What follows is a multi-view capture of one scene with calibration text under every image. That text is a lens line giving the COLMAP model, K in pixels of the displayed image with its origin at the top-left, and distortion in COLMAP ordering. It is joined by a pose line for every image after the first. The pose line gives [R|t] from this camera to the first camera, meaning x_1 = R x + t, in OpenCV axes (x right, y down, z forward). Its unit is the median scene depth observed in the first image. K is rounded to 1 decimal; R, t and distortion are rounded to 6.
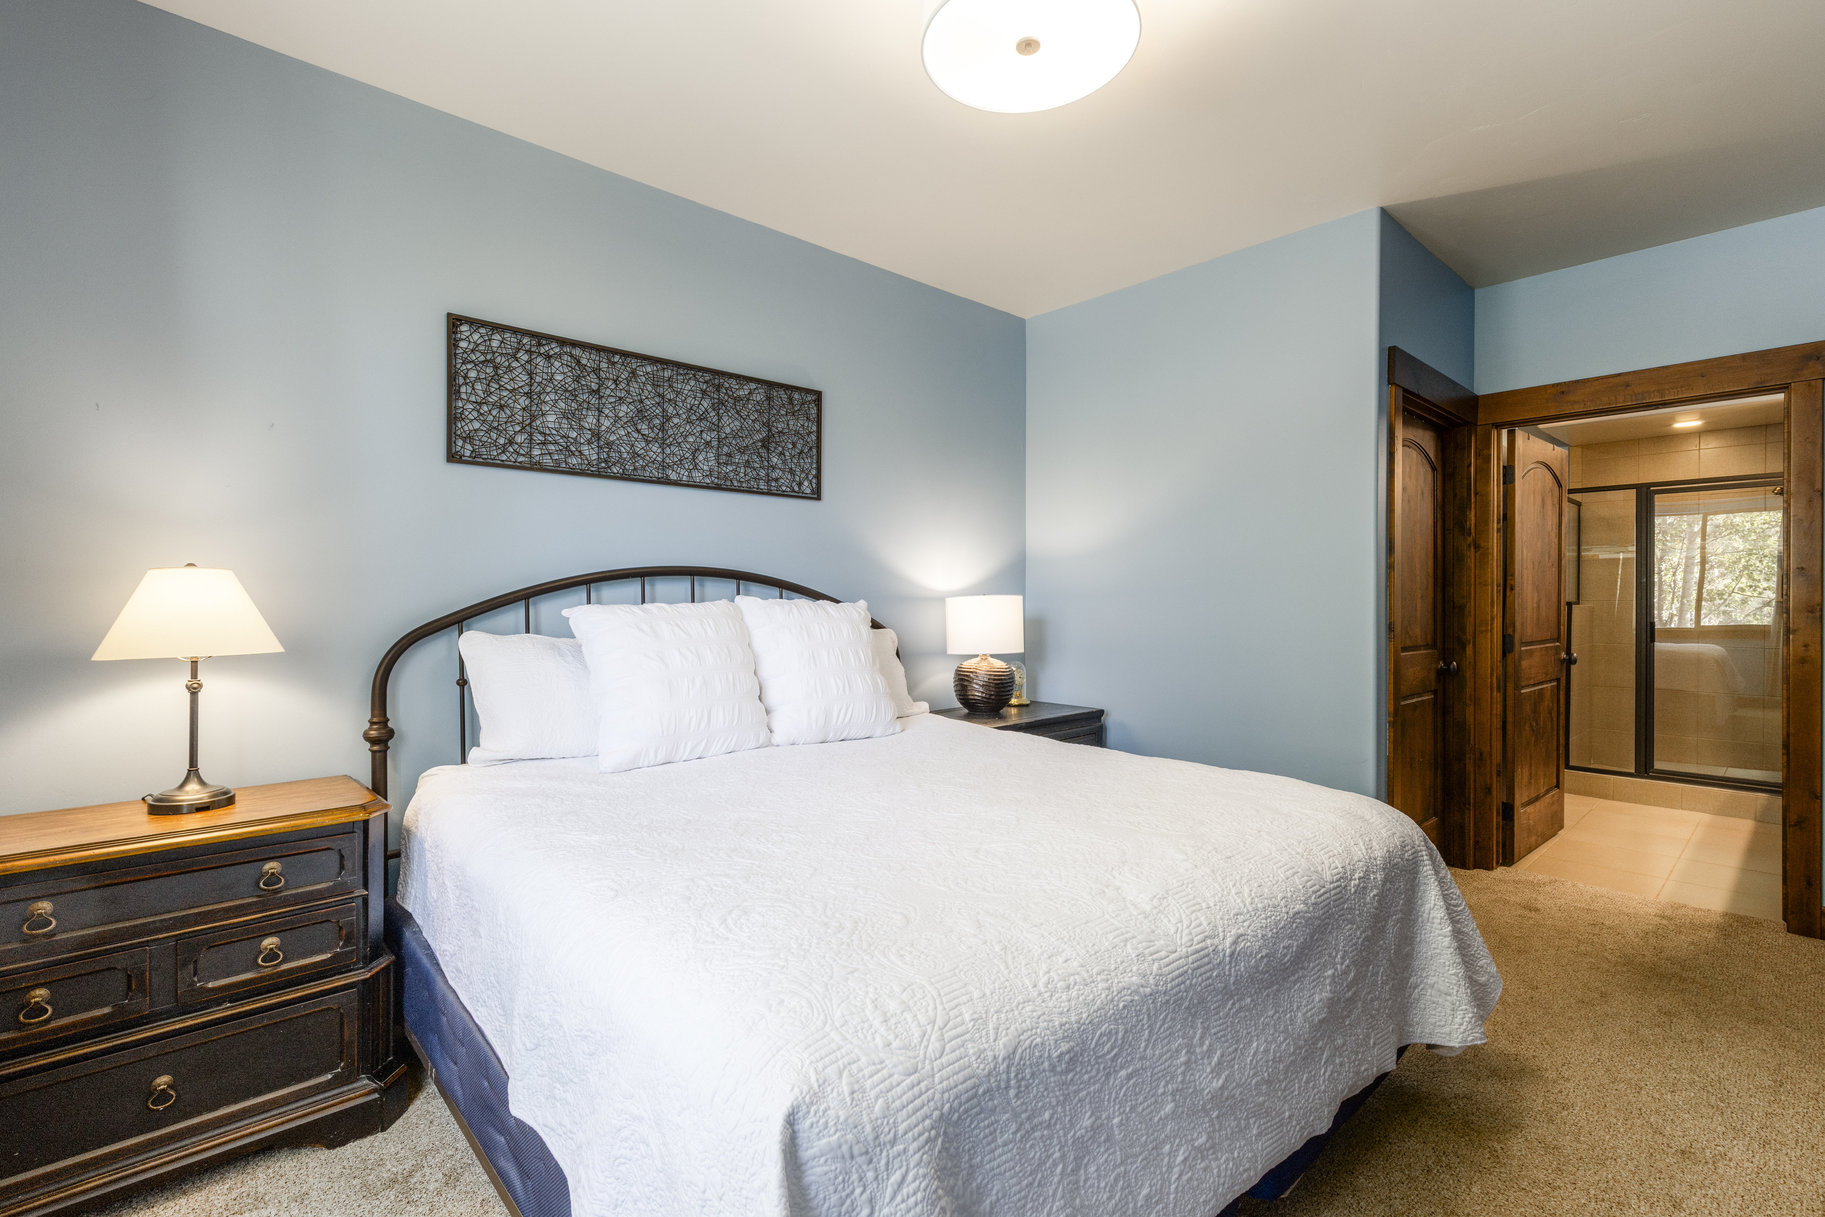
lens RADIAL K [[834.5, 0, 912.7], [0, 834.5, 610.7], [0, 0, 1]] dist [0.003717, 0.000552]
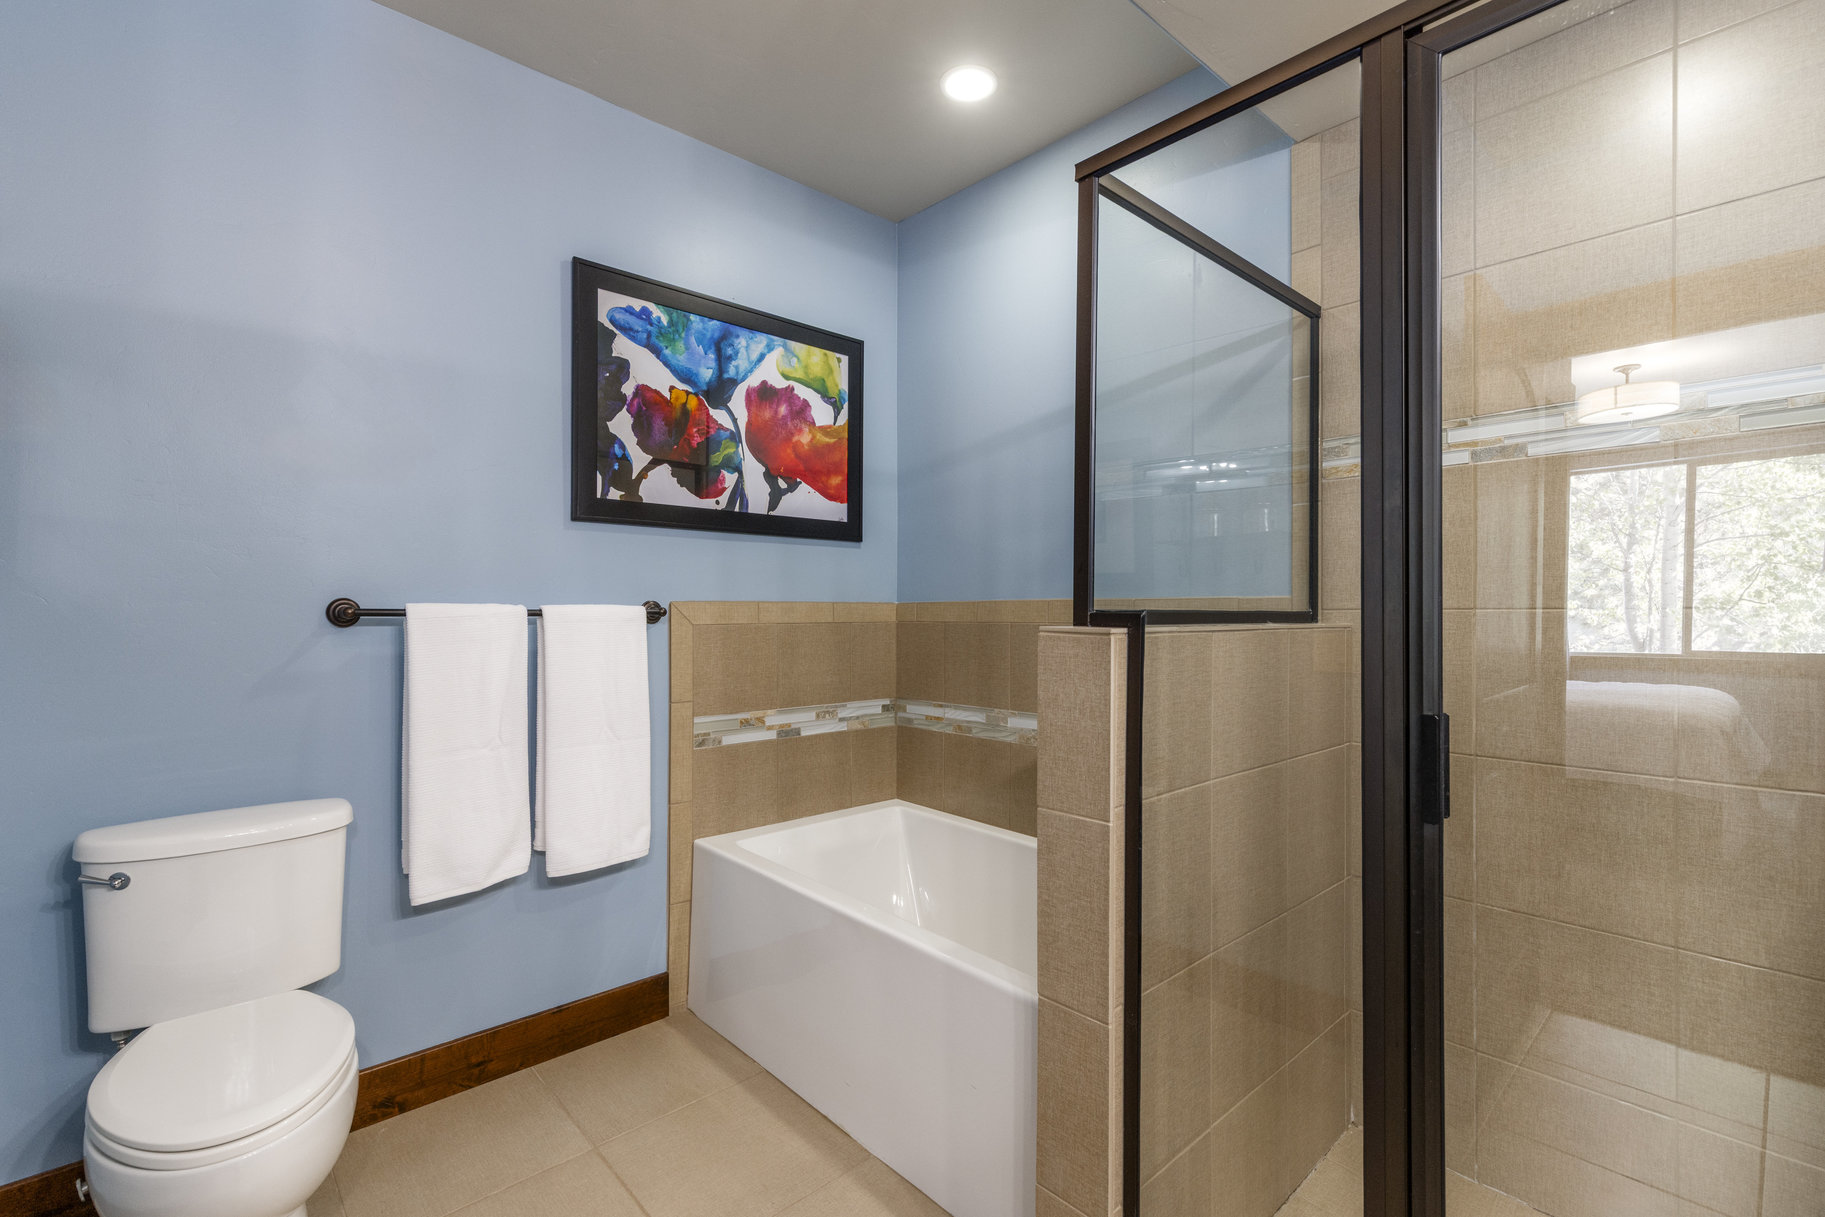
lens RADIAL K [[809.5, 0, 912.5], [0, 809.5, 608.5], [0, 0, 1]] dist [0.009383, -0.000027]
pose [[0.999977, 0.003870, -0.005585, 0.381471], [-0.003943, 0.999905, -0.013220, -0.004445], [0.005534, 0.013242, 0.999897, 0.406458]]
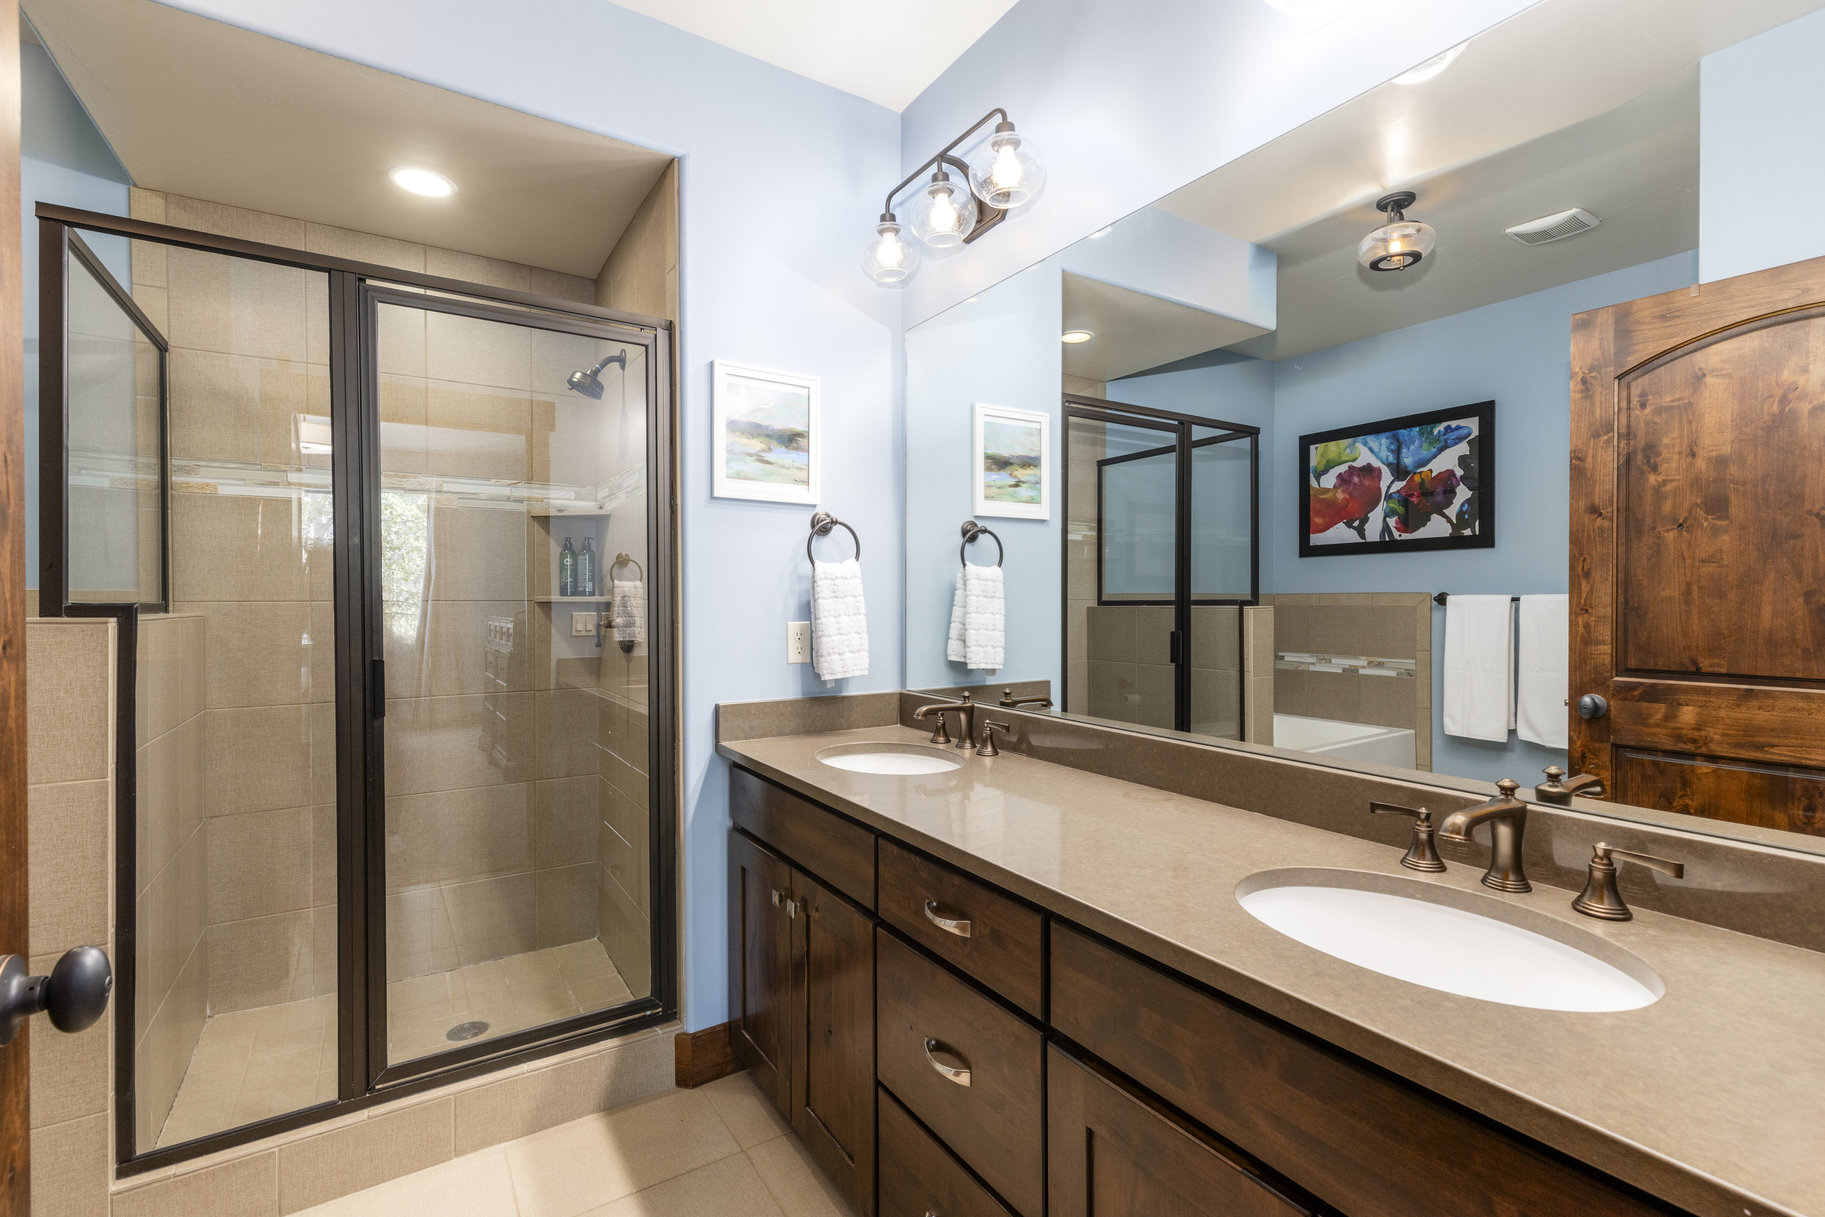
lens RADIAL K [[809.5, 0, 912.5], [0, 809.5, 608.5], [0, 0, 1]] dist [0.009383, -0.000027]
pose [[0.169983, -0.008238, 0.985413, 0.291515], [0.013860, 0.999886, 0.005968, -0.003814], [-0.985350, 0.012644, 0.170078, 0.359635]]
